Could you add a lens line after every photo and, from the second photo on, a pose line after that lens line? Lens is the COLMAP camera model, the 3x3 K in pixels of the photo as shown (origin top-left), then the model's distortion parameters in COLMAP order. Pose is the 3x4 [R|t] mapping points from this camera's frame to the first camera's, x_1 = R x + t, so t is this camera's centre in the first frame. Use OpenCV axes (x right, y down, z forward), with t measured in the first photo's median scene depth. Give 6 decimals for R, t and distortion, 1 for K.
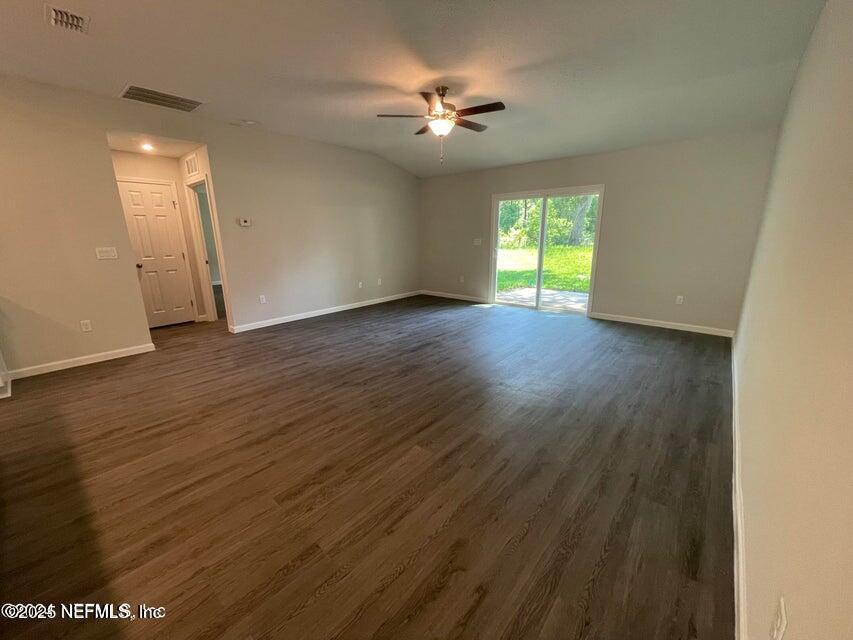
lens RADIAL K [[347.0, 0, 427.8], [0, 347.0, 322.7], [0, 0, 1]] dist [-0.004917, 0.000606]
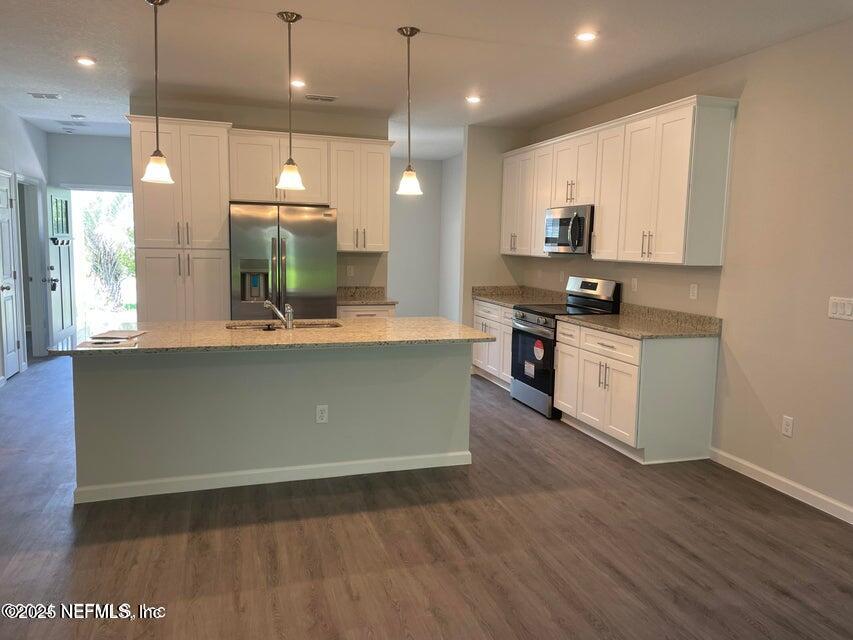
lens RADIAL K [[628.5, 0, 428.2], [0, 628.5, 318.2], [0, 0, 1]] dist [0.036656, 0.000070]
pose [[-0.531339, 0.098232, -0.841445, 0.226722], [-0.223236, 0.941914, 0.250925, -0.348401], [0.817218, 0.321167, -0.478547, 1.162757]]
